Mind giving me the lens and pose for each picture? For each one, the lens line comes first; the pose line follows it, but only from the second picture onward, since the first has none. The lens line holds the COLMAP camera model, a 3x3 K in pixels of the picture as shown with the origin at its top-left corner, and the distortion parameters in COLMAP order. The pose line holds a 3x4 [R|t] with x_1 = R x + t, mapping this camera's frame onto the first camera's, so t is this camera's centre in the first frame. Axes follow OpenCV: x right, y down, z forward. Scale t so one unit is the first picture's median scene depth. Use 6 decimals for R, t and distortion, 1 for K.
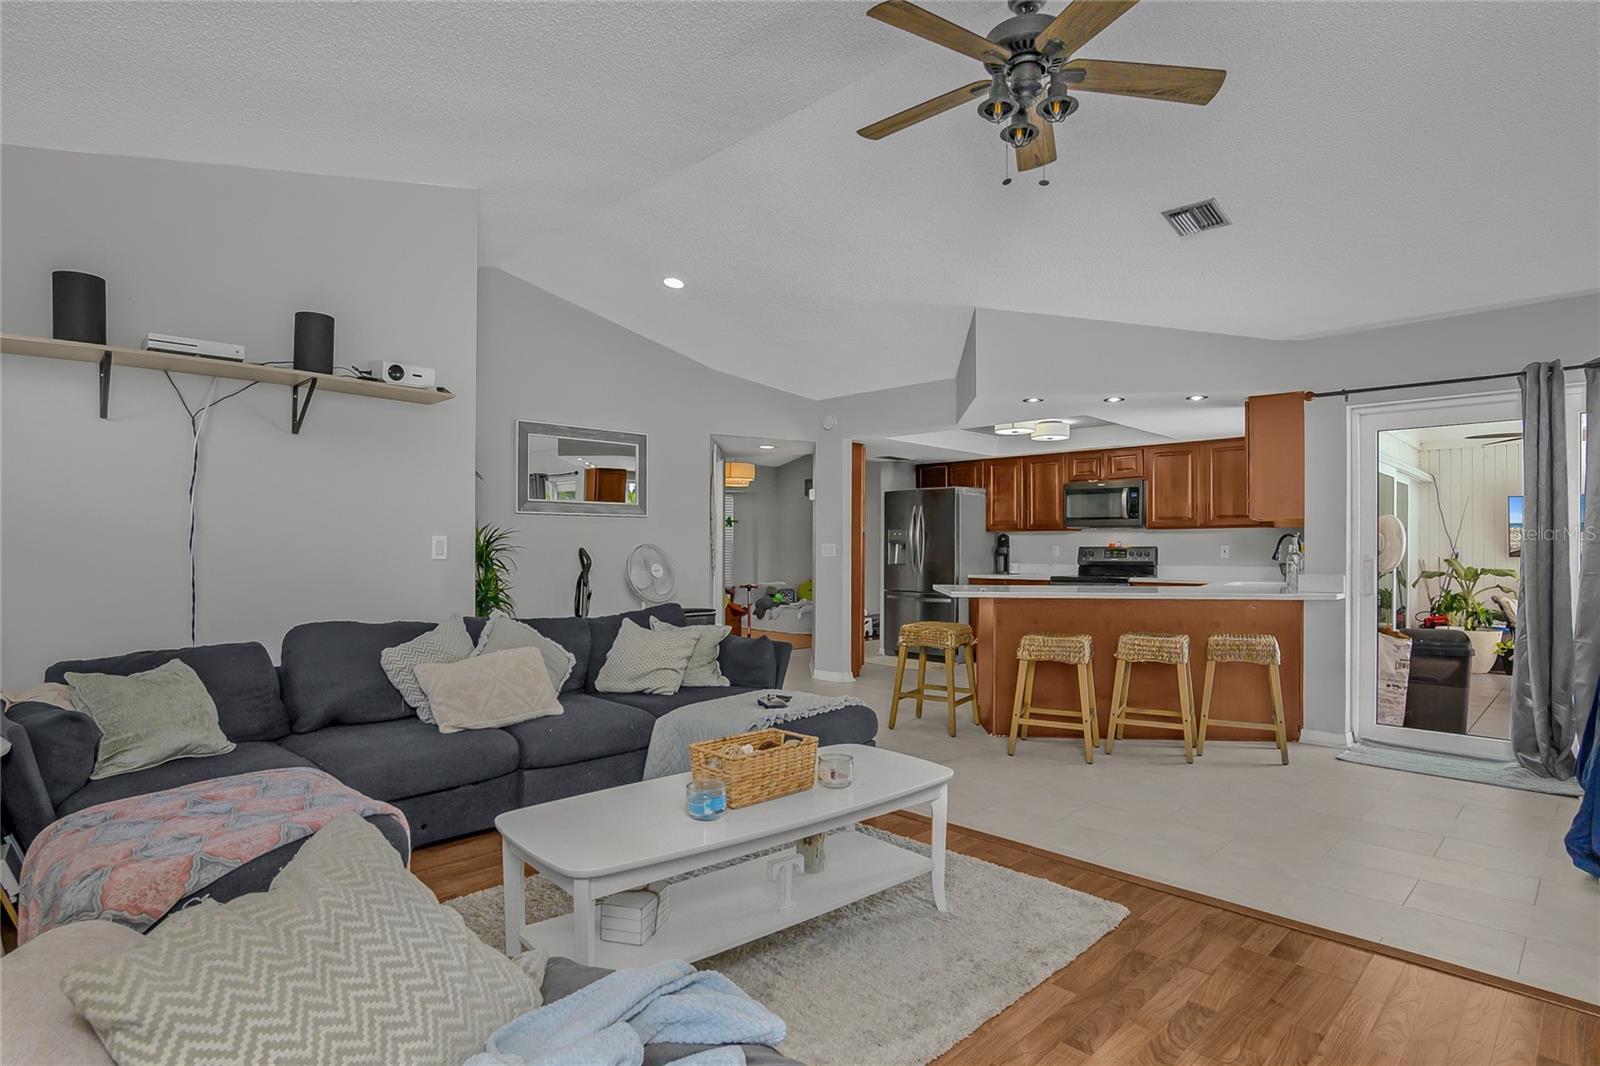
lens RADIAL K [[836.7, 0, 805.5], [0, 836.7, 541.7], [0, 0, 1]] dist [-0.016987, 0.002333]
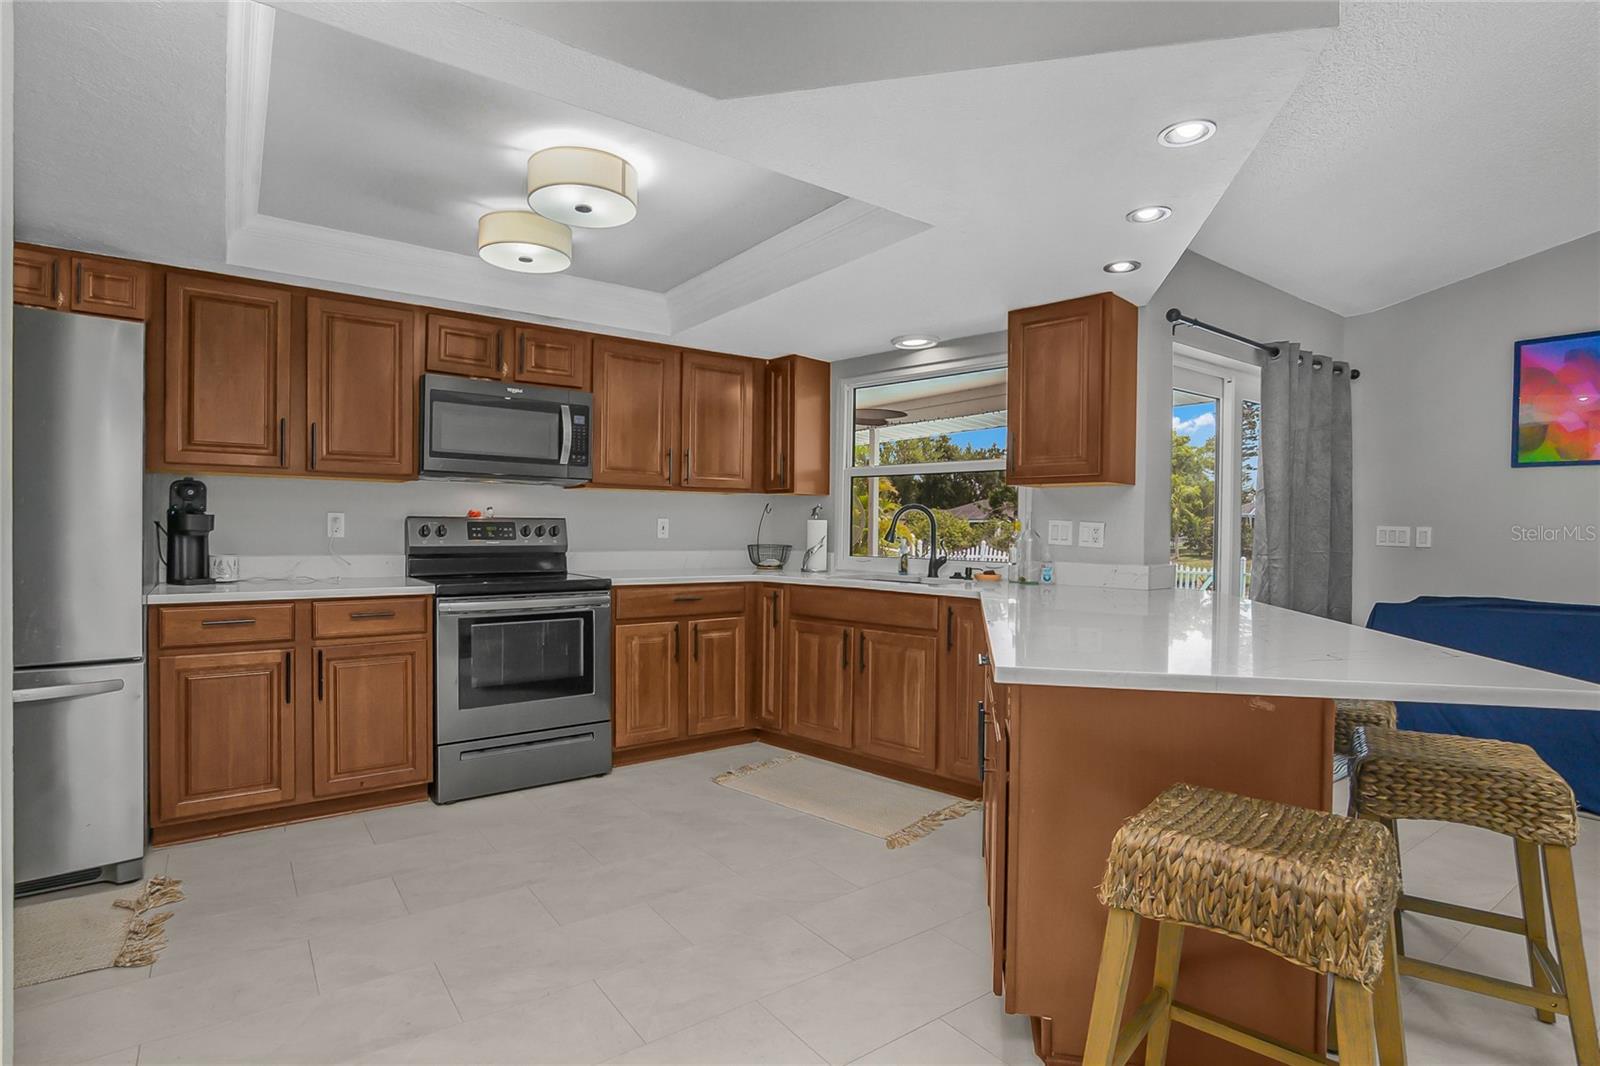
lens RADIAL K [[799.2, 0, 794.9], [0, 799.2, 537.9], [0, 0, 1]] dist [-0.029985, -0.000153]
pose [[0.154900, -0.012739, 0.987848, -0.080507], [-0.019830, 0.999675, 0.016001, 0.007101], [-0.987731, -0.022068, 0.154597, 0.746837]]
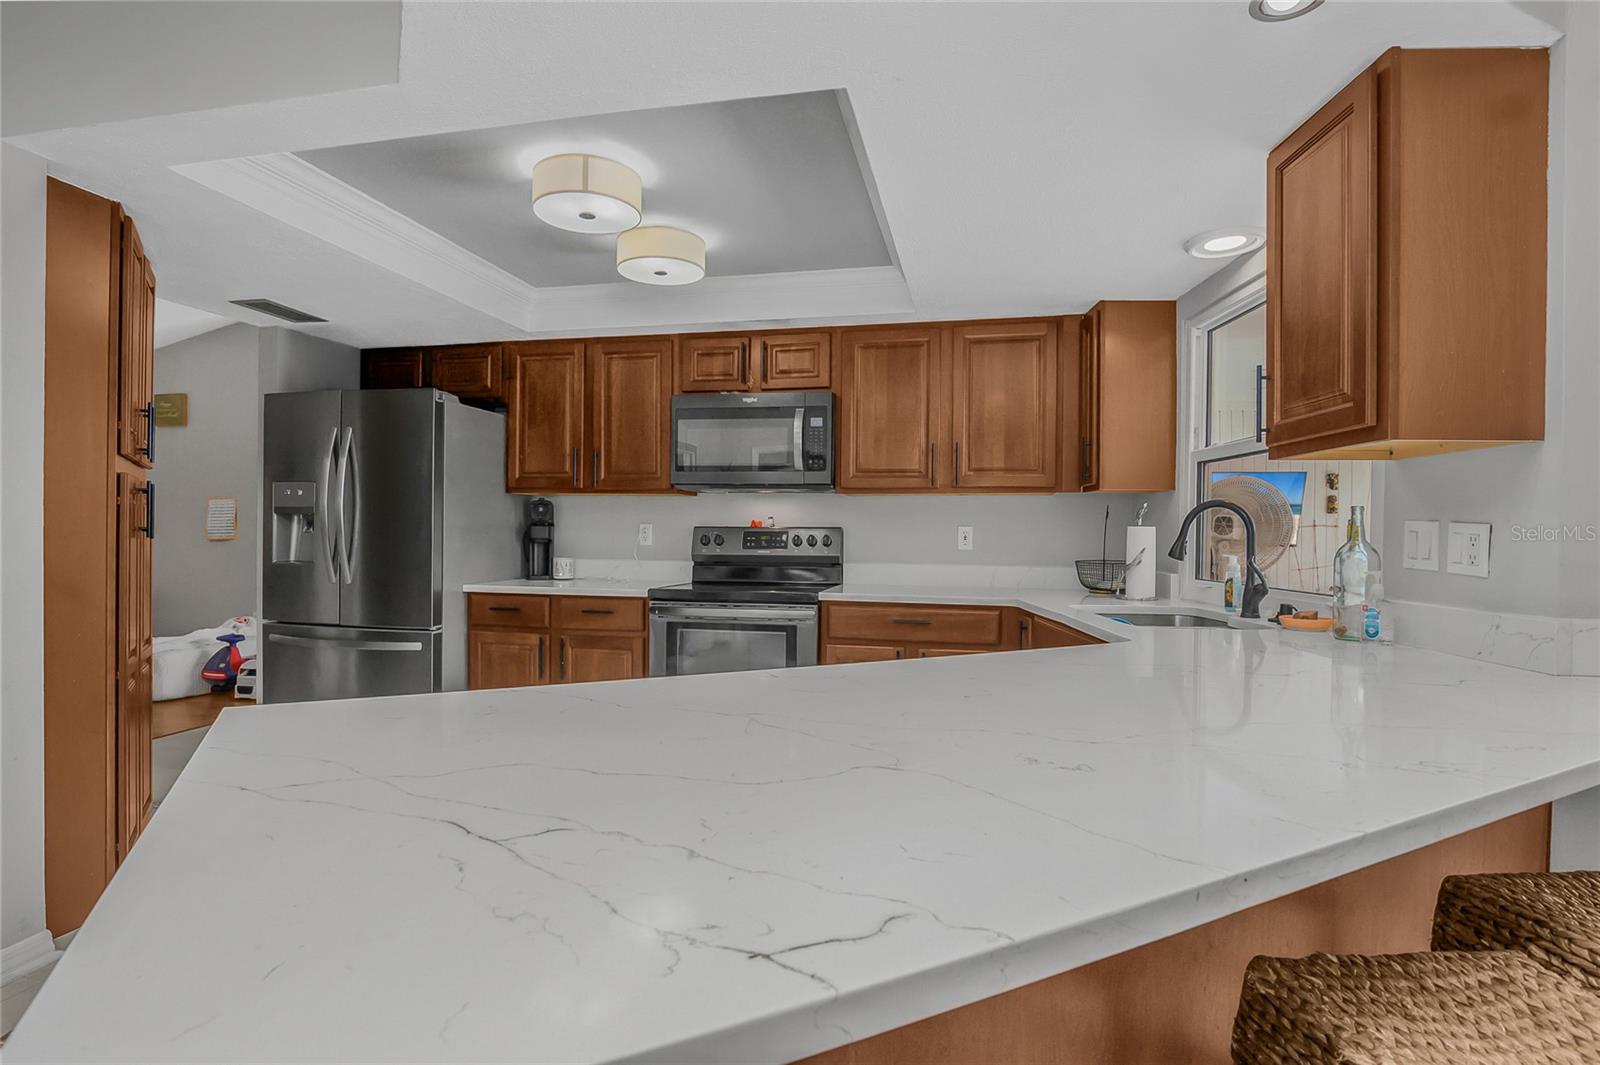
lens RADIAL K [[836.7, 0, 805.5], [0, 836.7, 541.2], [0, 0, 1]] dist [-0.016987, 0.002333]
pose [[0.849175, 0.001897, 0.528107, 0.119999], [-0.013344, 0.999751, 0.017865, 0.005273], [-0.527942, -0.022217, 0.848990, 0.550924]]
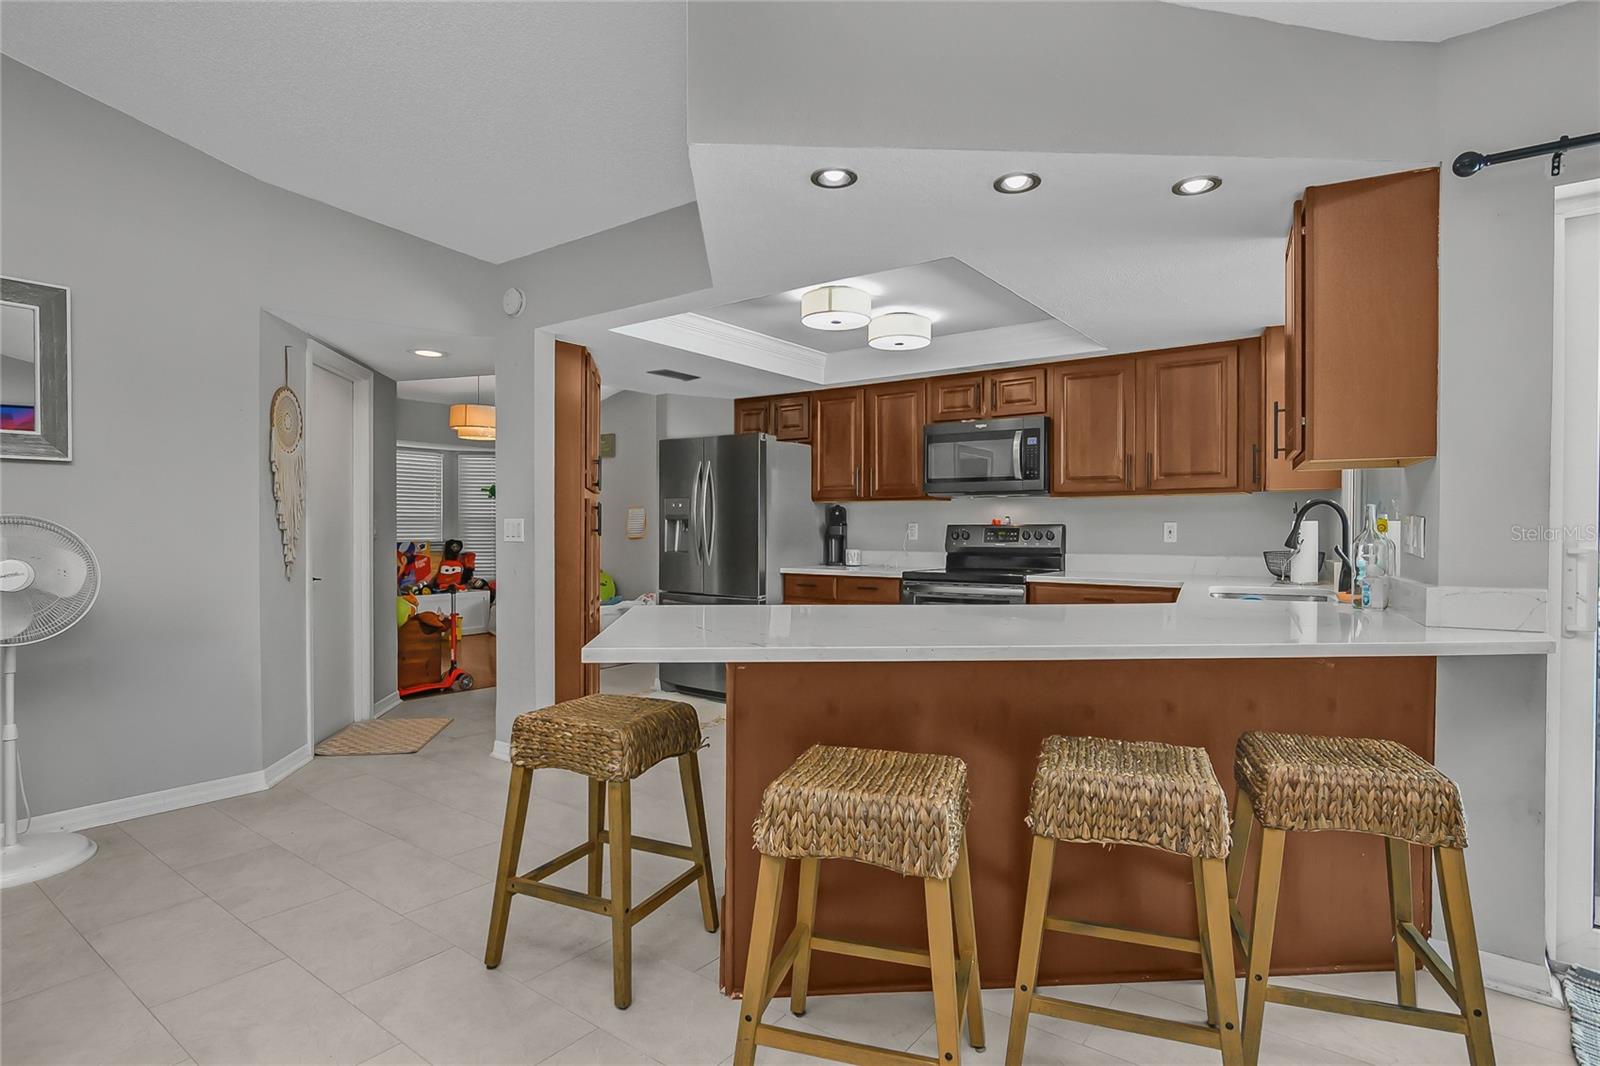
lens RADIAL K [[836.7, 0, 805.5], [0, 836.7, 541.7], [0, 0, 1]] dist [-0.016987, 0.002333]
pose [[0.990056, -0.002893, 0.140642, 0.130993], [-0.000542, 0.999703, 0.024374, 0.003610], [-0.140670, -0.024208, 0.989761, 0.383173]]
